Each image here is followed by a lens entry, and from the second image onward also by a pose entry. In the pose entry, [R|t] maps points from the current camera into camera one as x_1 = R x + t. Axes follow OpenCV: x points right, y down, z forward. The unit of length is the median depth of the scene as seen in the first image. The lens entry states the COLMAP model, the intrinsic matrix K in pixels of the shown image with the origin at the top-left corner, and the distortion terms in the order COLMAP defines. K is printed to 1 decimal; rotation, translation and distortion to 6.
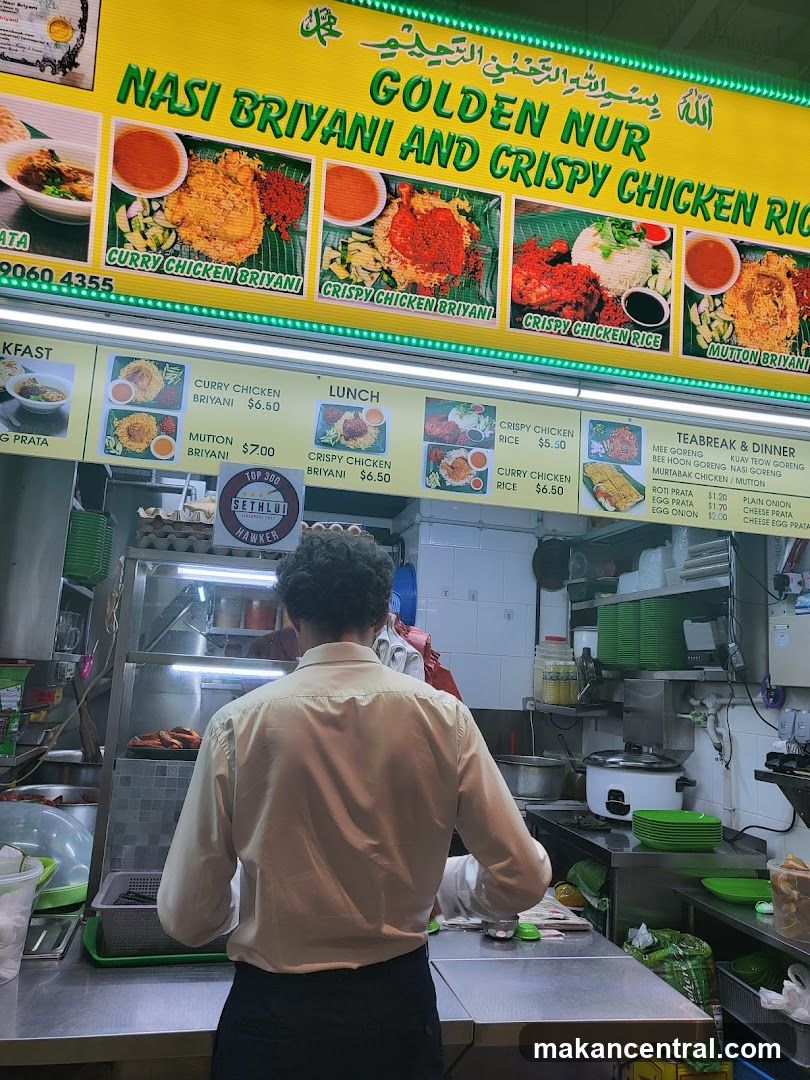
lens RADIAL K [[838.0, 0, 409.3], [0, 838.0, 543.6], [0, 0, 1]] dist [-0.043396, 0.143687]
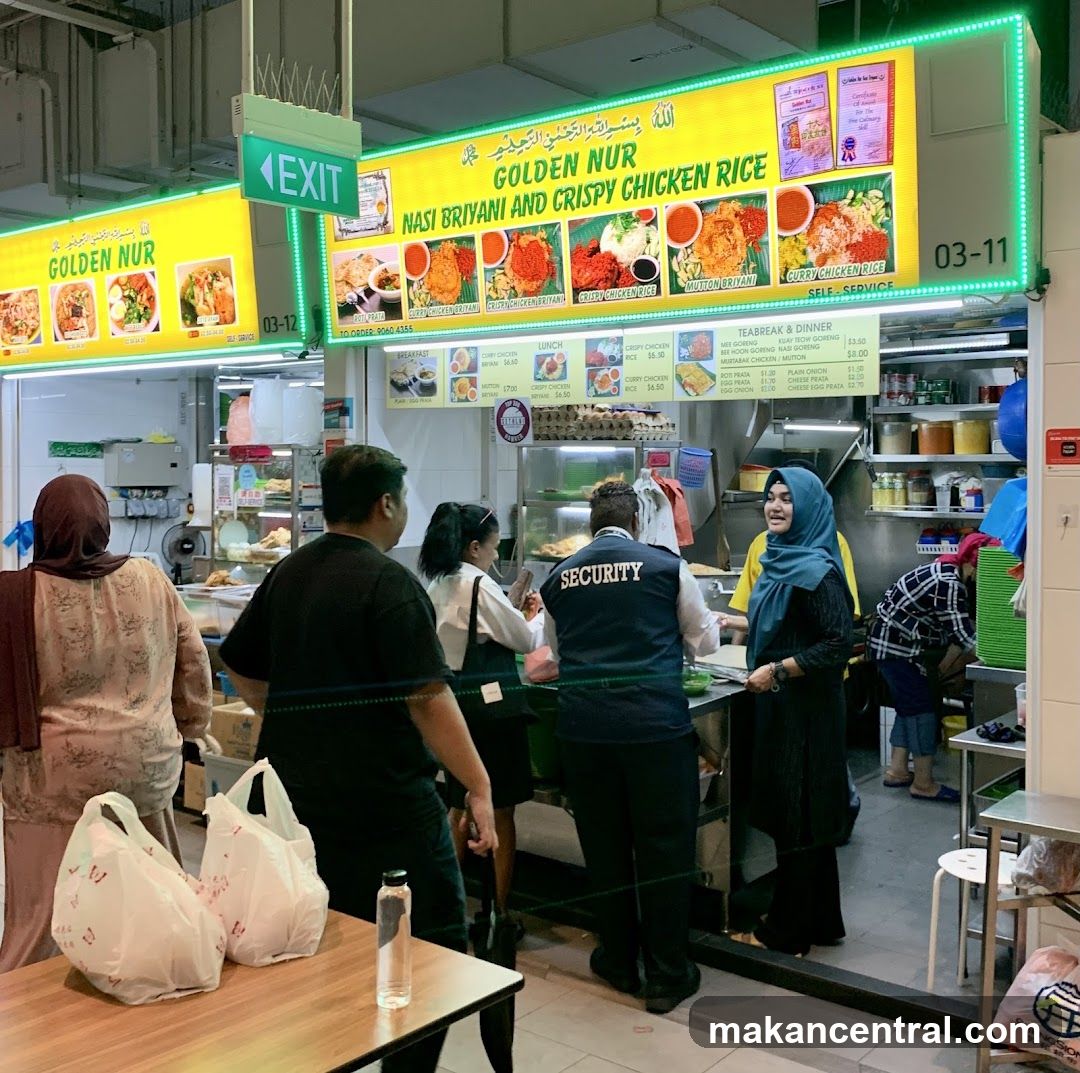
lens RADIAL K [[1260.5, 0, 598.3], [0, 1260.5, 500.6], [0, 0, 1]] dist [0.203817, -0.661978]
pose [[0.621886, -0.023718, -0.782749, 2.062072], [0.151903, 0.984210, 0.090863, -0.094441], [0.768234, -0.175408, 0.615669, -0.557871]]
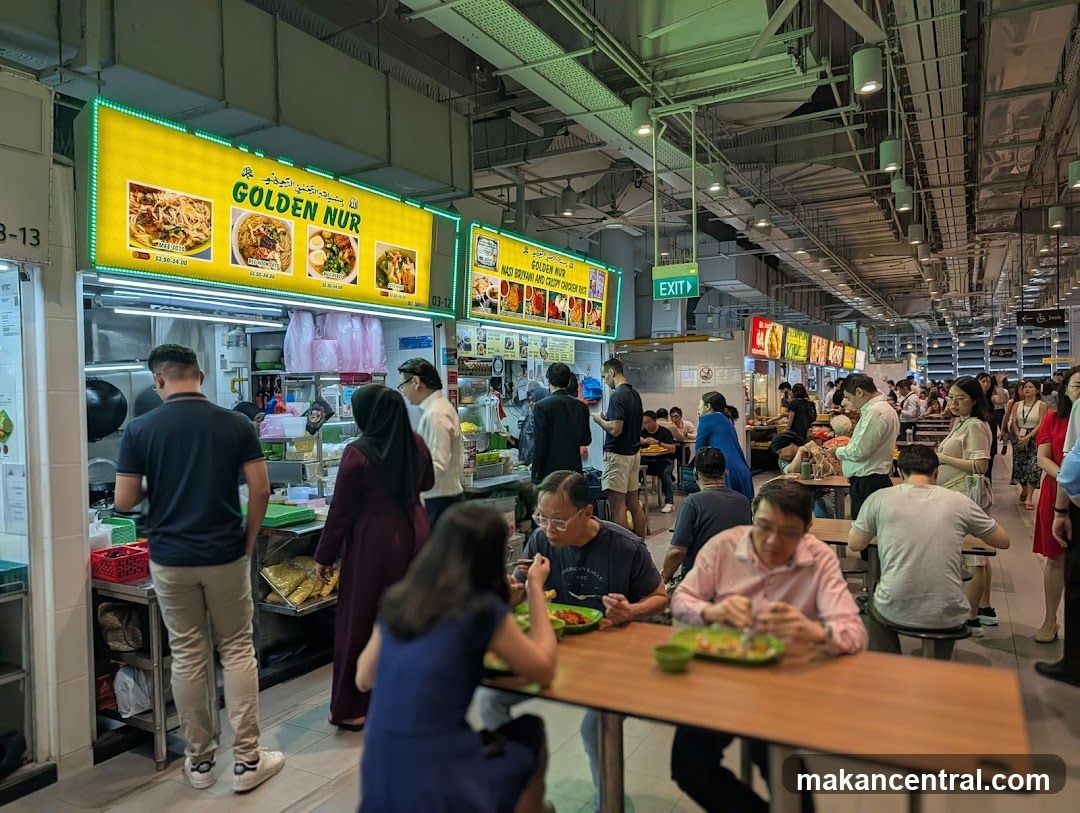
lens RADIAL K [[766.0, 0, 540.0], [0, 766.0, 406.5], [0, 0, 1]] dist [0.003648, -0.171673]
pose [[0.670036, -0.072346, 0.738794, -2.727601], [-0.070715, 0.984493, 0.160540, -0.449177], [-0.738952, -0.159812, 0.654530, -1.530994]]
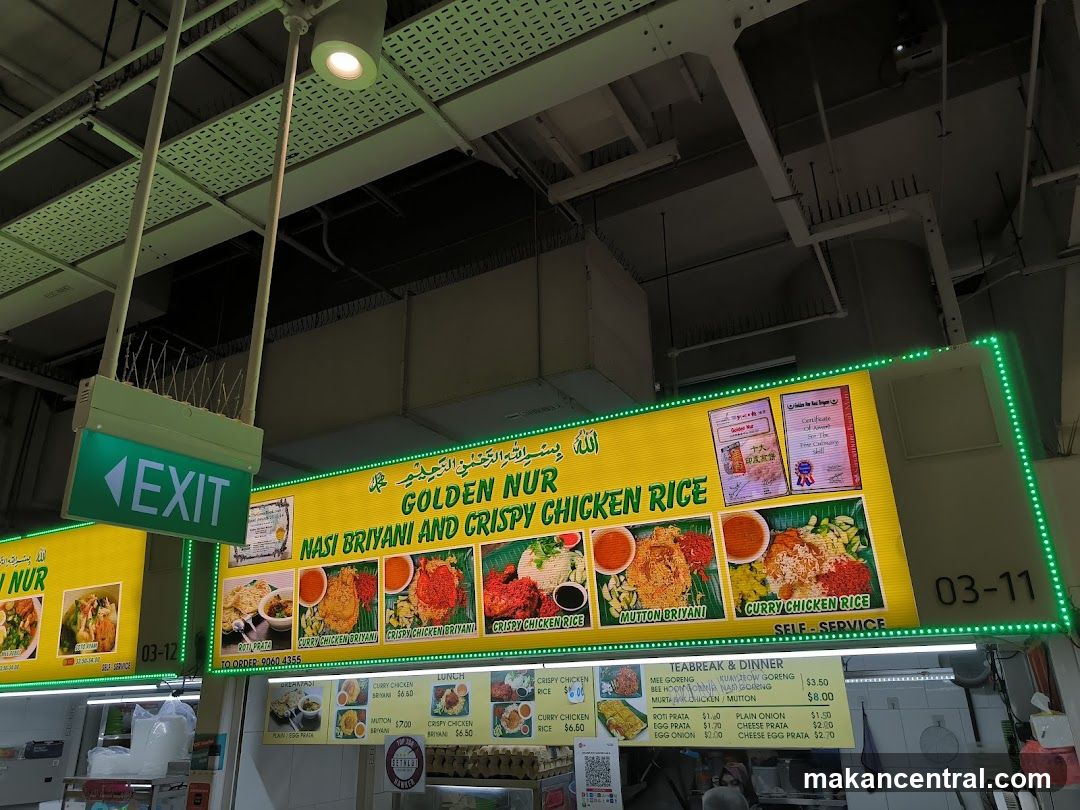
lens RADIAL K [[758.4, 0, 546.9], [0, 758.4, 405.6], [0, 0, 1]] dist [0.069860, -0.068856]
pose [[0.737823, -0.303117, -0.603106, 1.148209], [0.167680, 0.947799, -0.271221, -0.253126], [0.653835, 0.098985, 0.750134, -0.010971]]
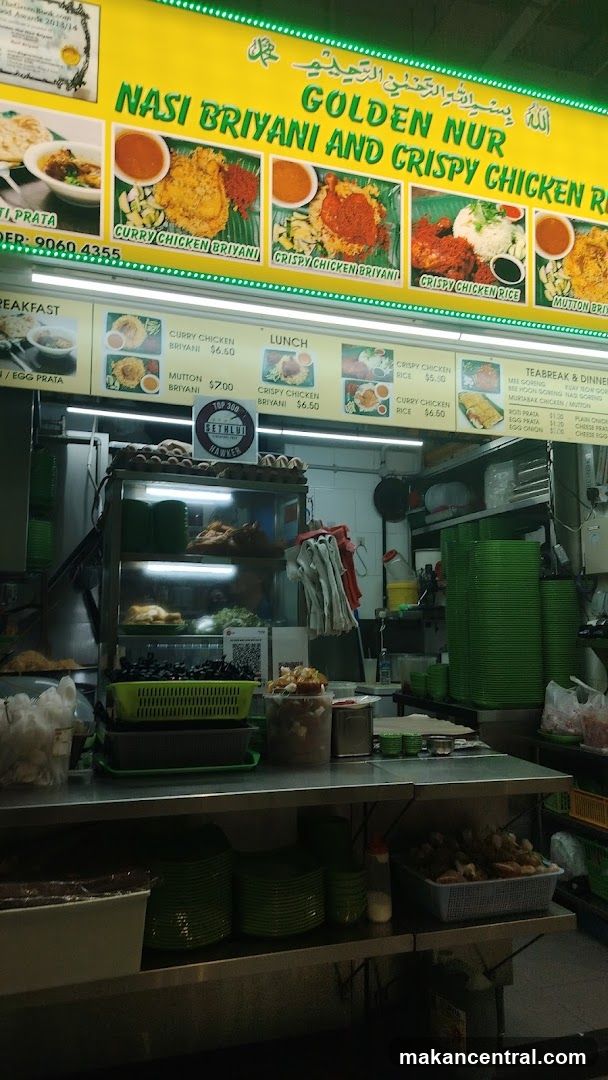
lens RADIAL K [[751.6, 0, 297.3], [0, 751.6, 539.1], [0, 0, 1]] dist [0.048619, -0.059534]
pose [[0.995278, -0.042278, 0.087374, -0.177400], [0.038660, 0.998340, 0.042692, 0.082405], [-0.089034, -0.039113, 0.995260, -0.188211]]
